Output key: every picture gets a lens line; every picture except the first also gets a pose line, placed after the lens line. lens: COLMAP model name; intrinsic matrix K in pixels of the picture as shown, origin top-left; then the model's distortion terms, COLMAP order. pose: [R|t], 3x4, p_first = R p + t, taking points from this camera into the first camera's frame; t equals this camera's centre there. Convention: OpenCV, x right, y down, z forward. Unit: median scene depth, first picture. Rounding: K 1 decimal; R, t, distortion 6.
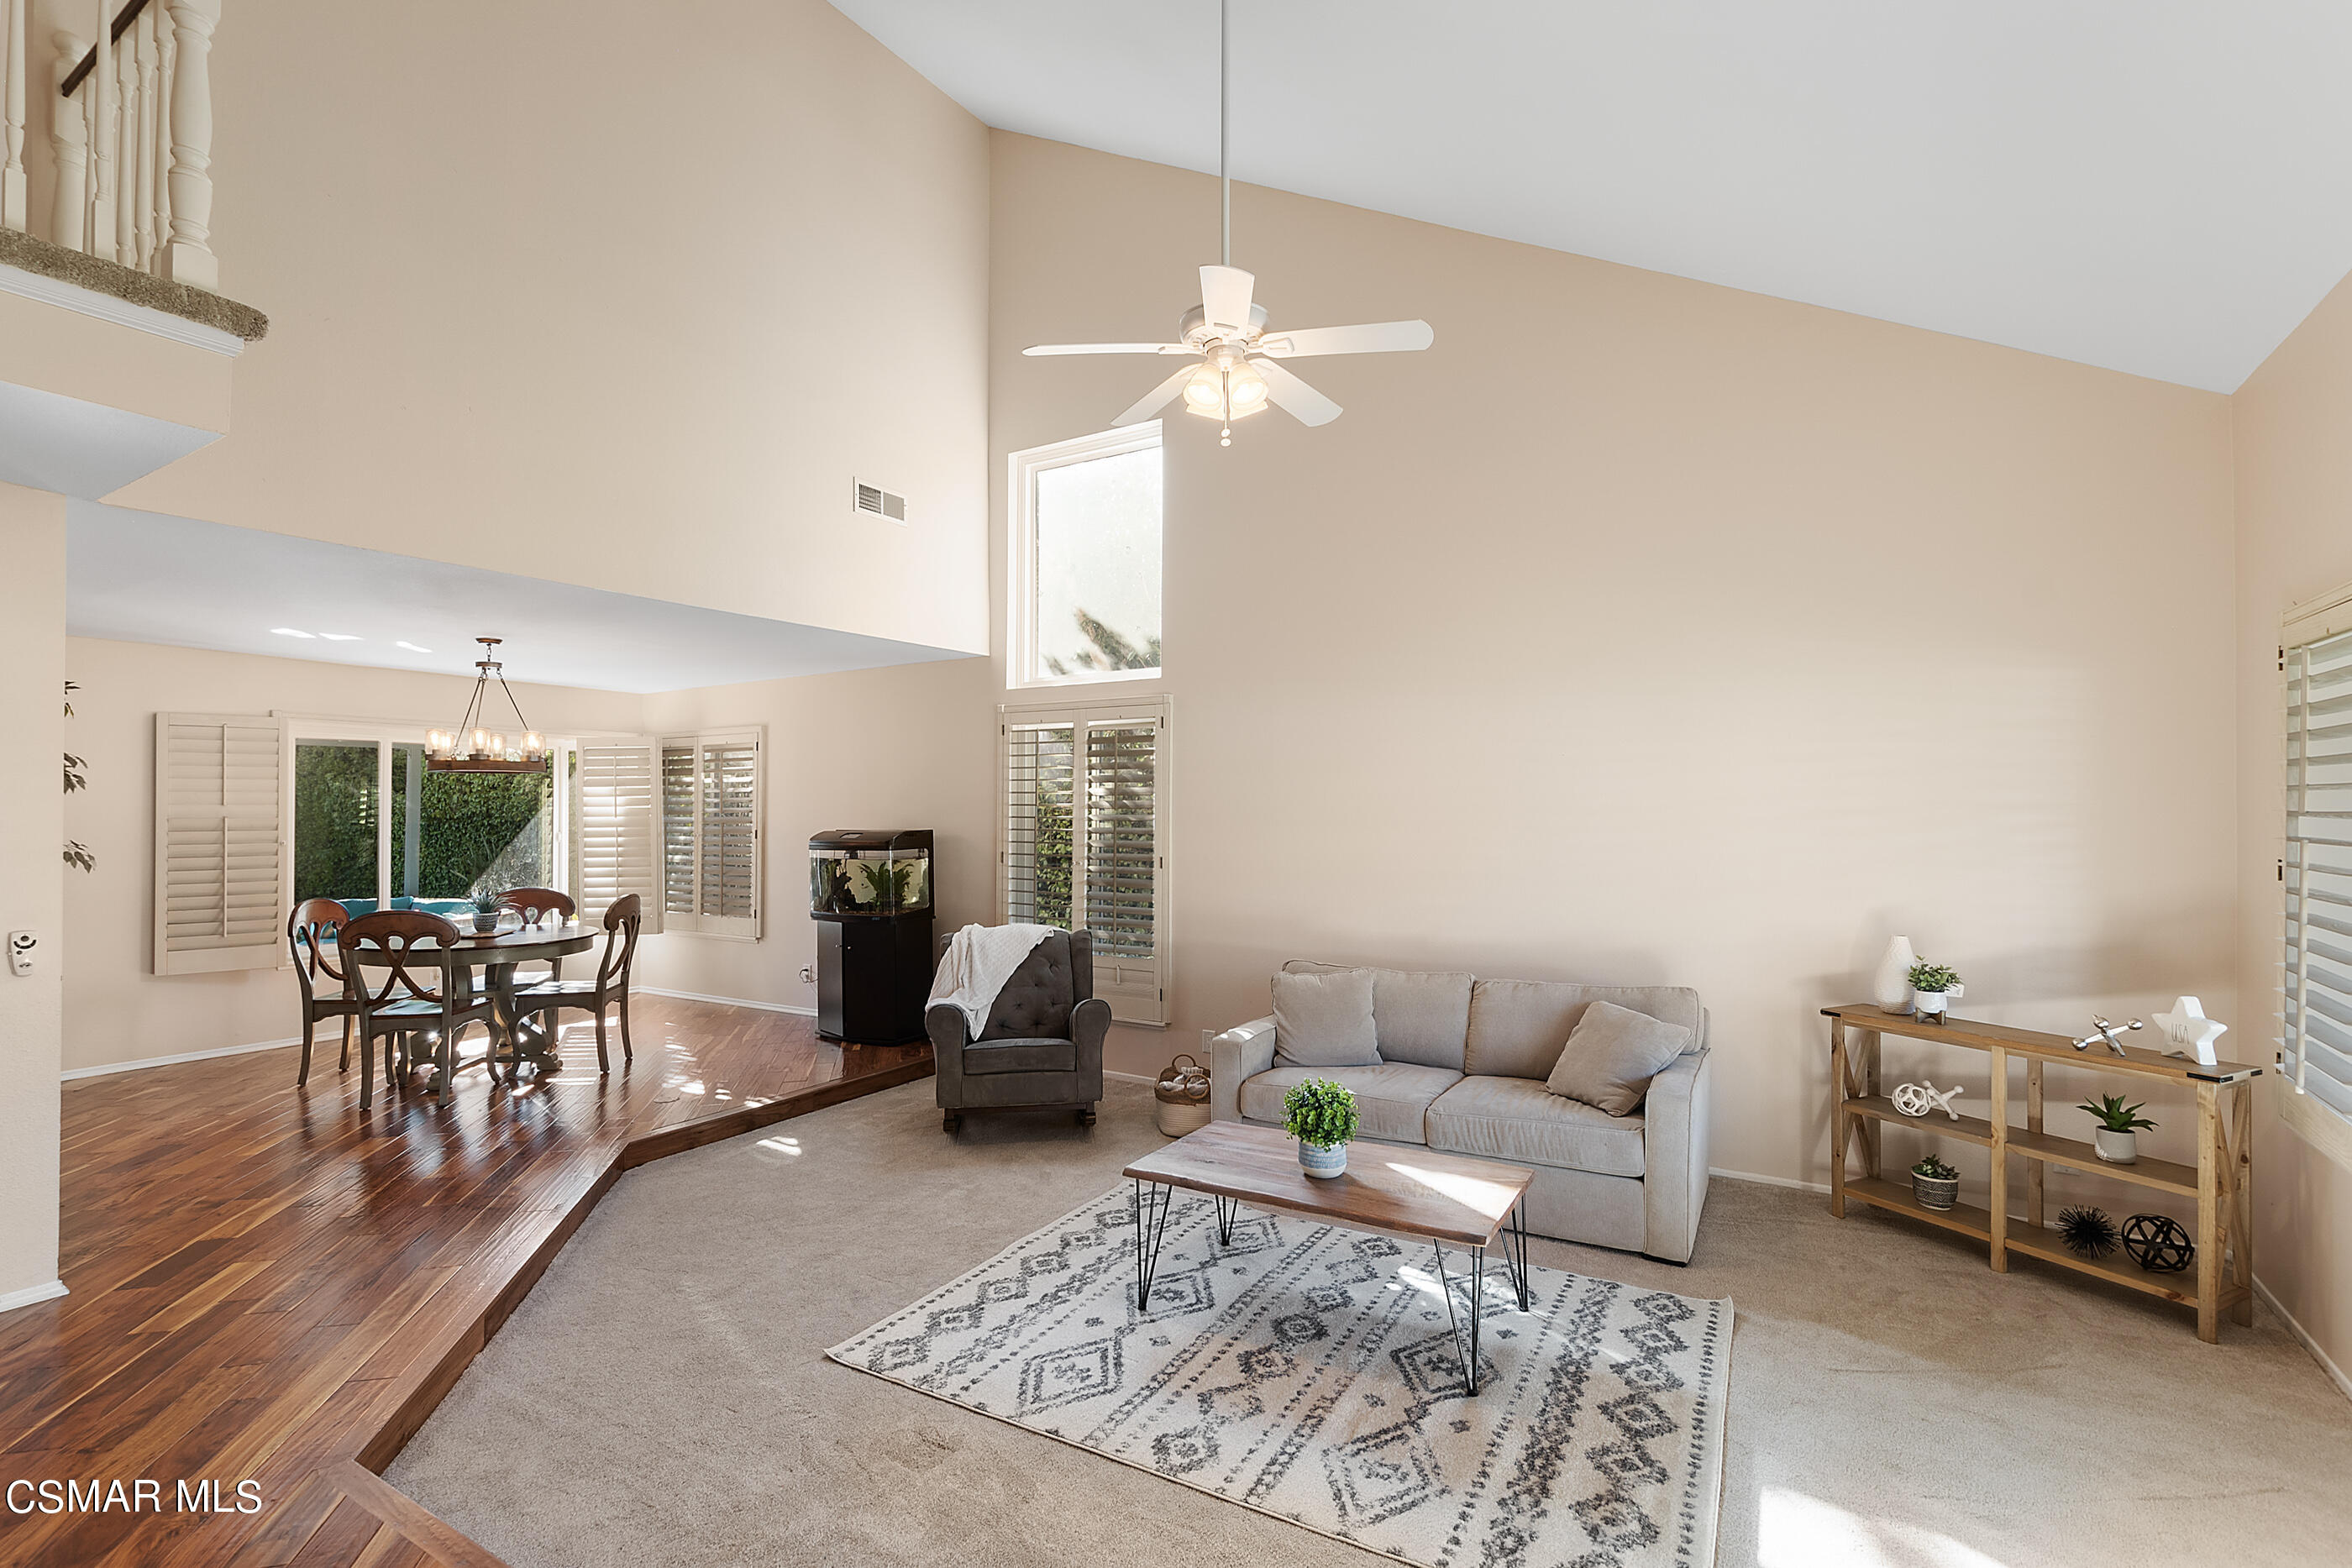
lens RADIAL K [[1089.9, 0, 1178.5], [0, 1089.9, 799.7], [0, 0, 1]] dist [0.006161, 0.000216]
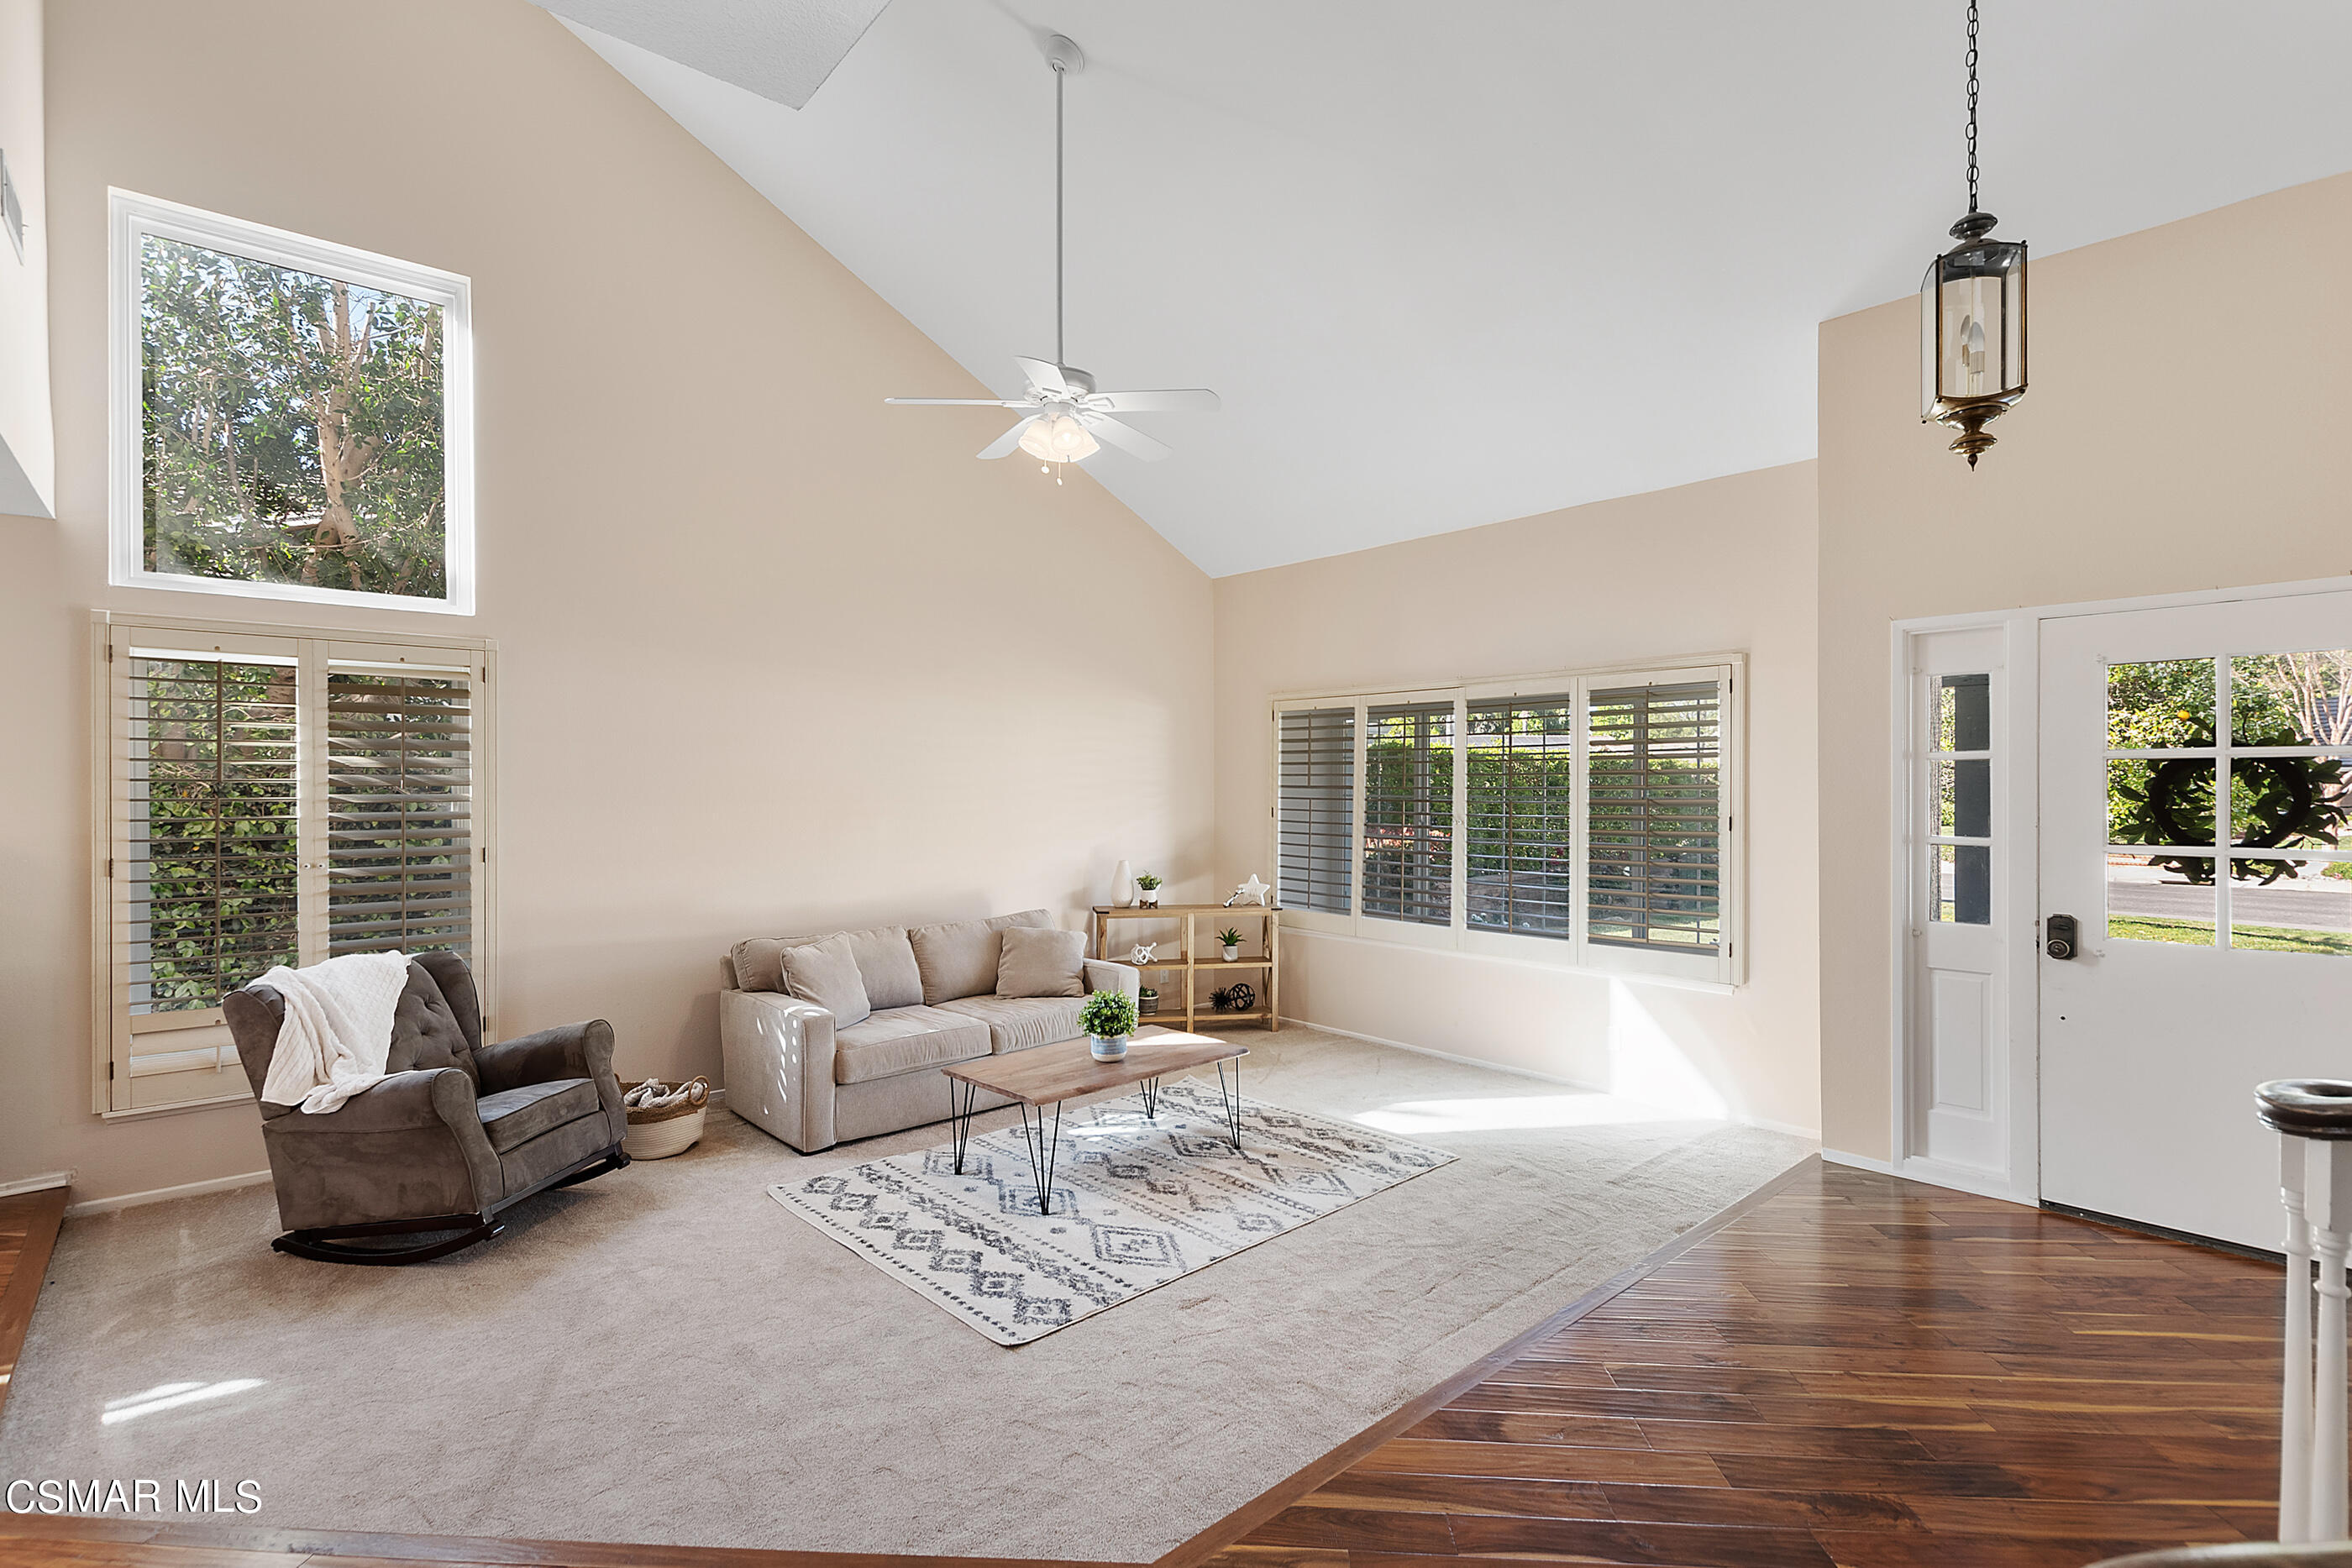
lens RADIAL K [[1093.1, 0, 1174.6], [0, 1093.1, 783.4], [0, 0, 1]] dist [0.008233, -0.000174]
pose [[0.289210, 0.005569, 0.957249, -0.614485], [-0.000521, 0.999984, -0.005660, 0.010992], [-0.957265, 0.001138, 0.289209, 0.300312]]
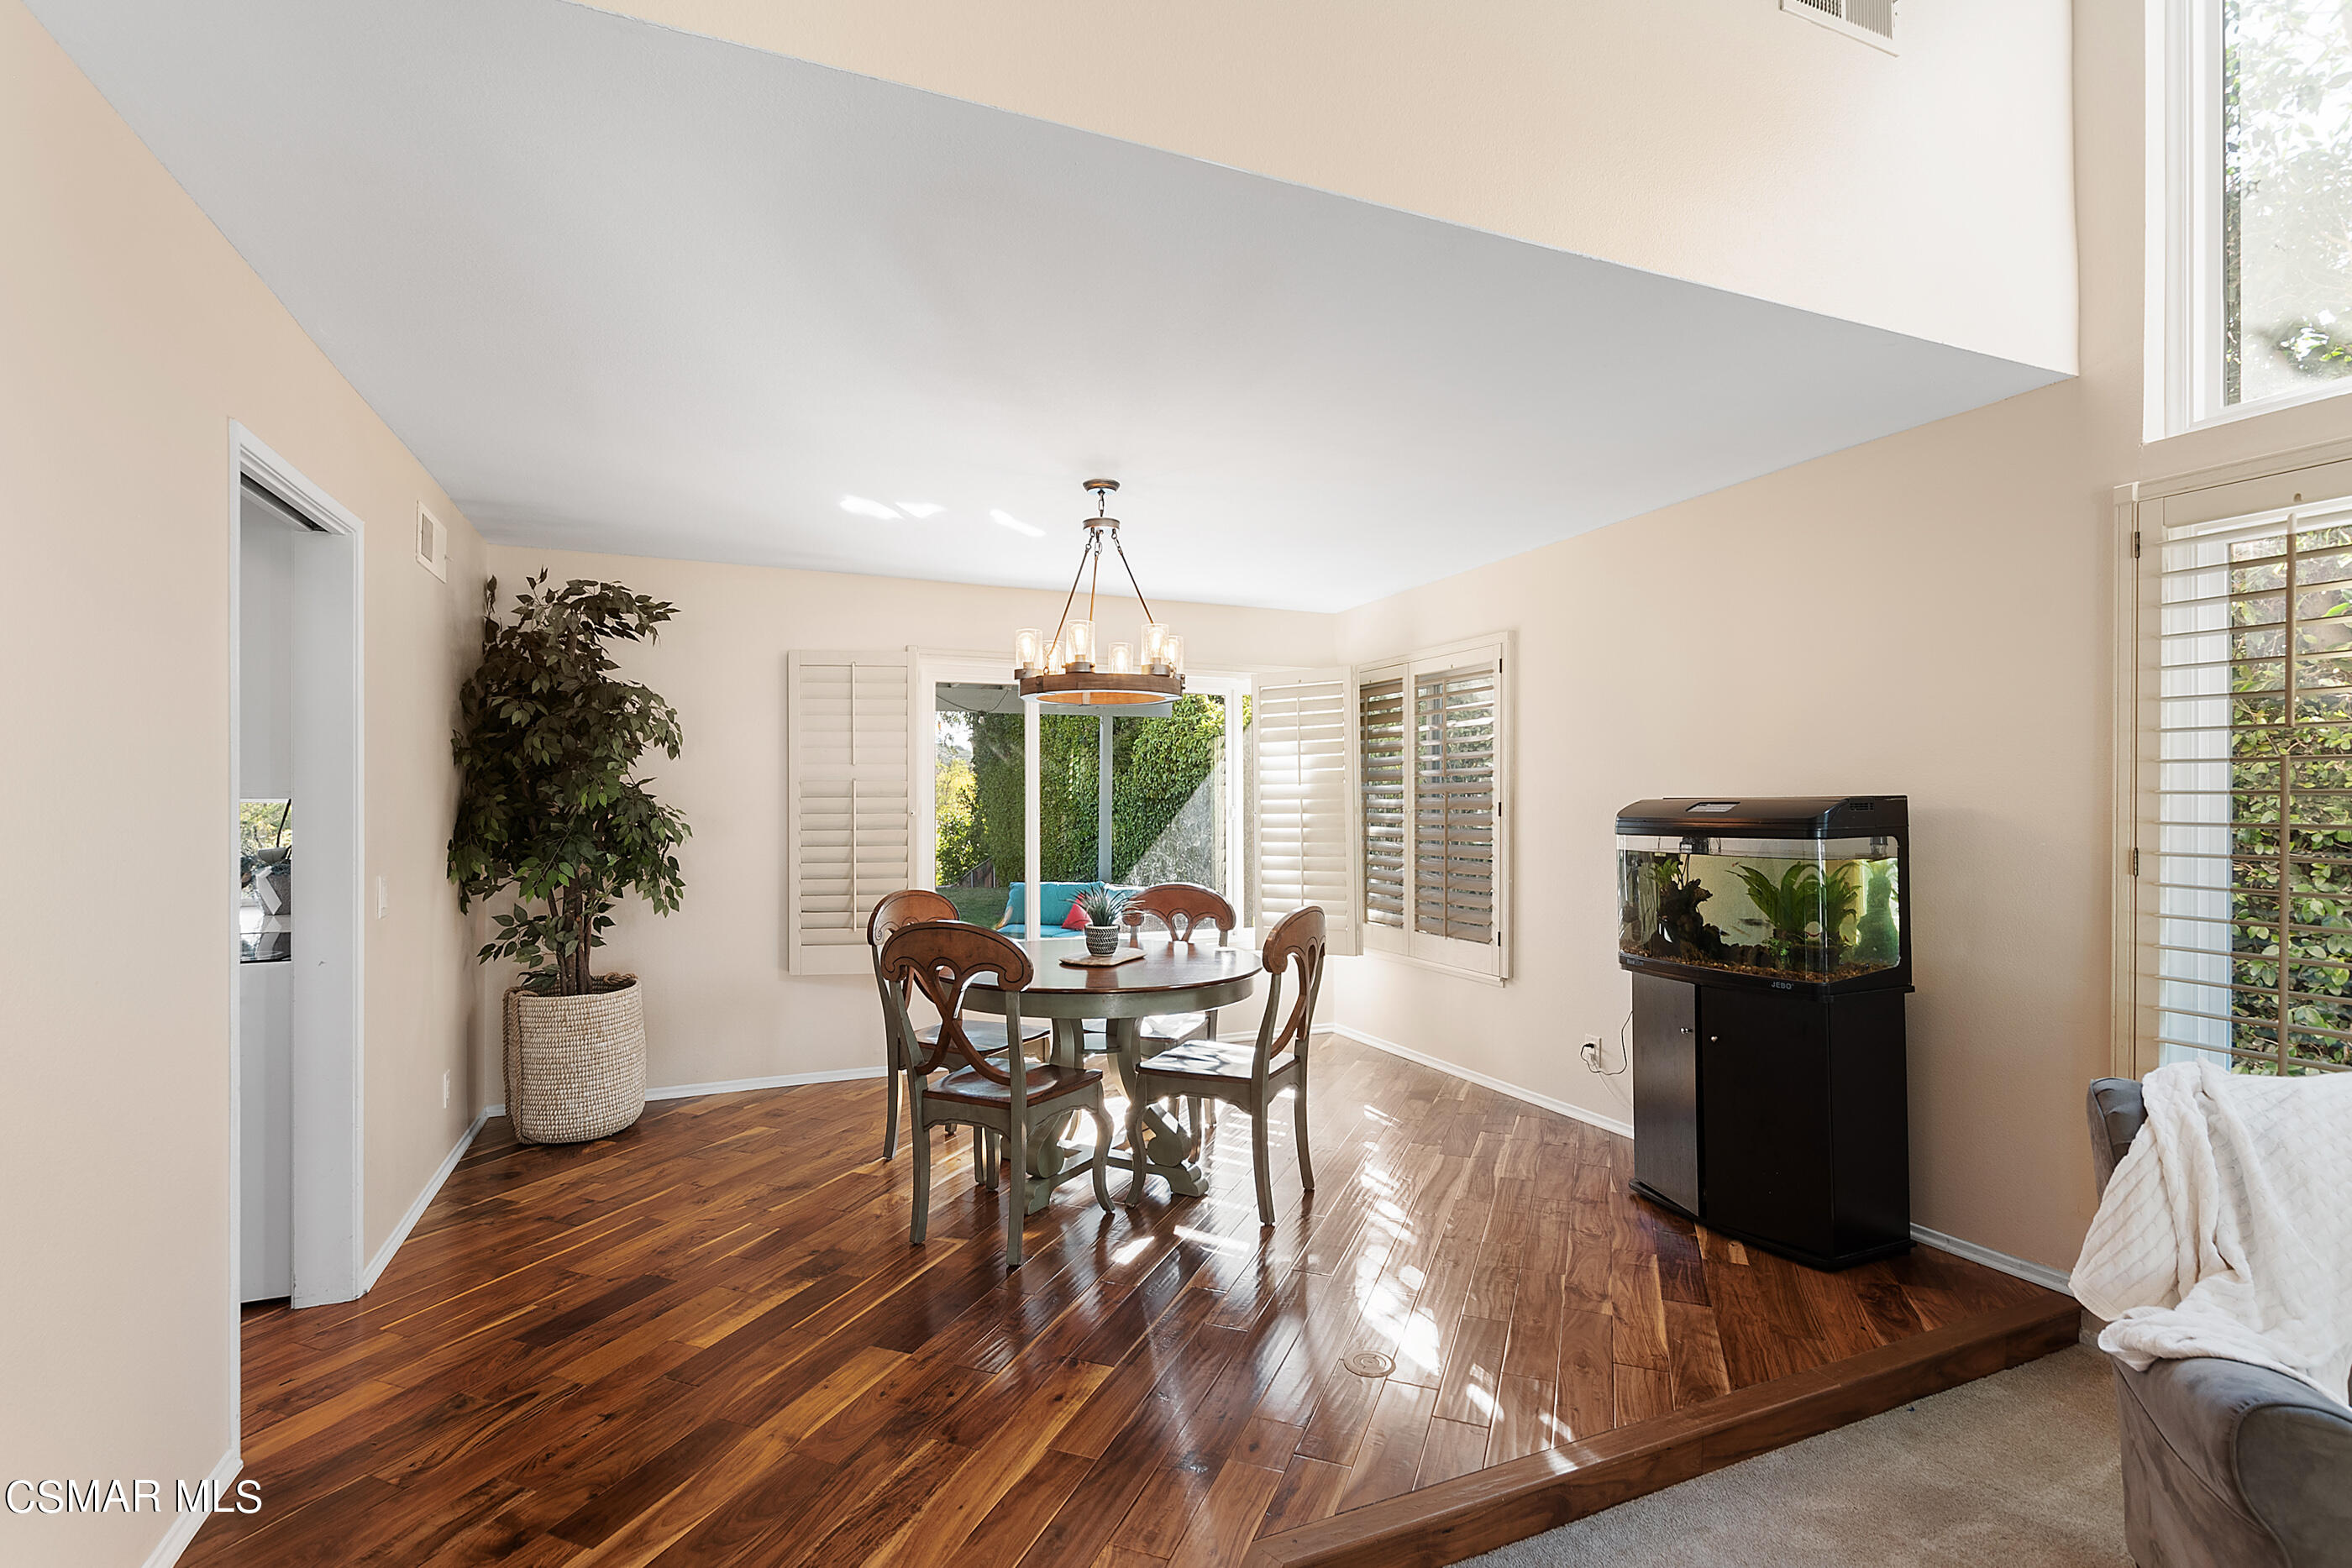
lens RADIAL K [[1089.9, 0, 1178.5], [0, 1089.9, 799.7], [0, 0, 1]] dist [0.006161, 0.000216]
pose [[0.819937, -0.001407, -0.572452, -0.238750], [0.006015, 0.999963, 0.006158, 0.027924], [0.572422, -0.008493, 0.819915, 0.509912]]
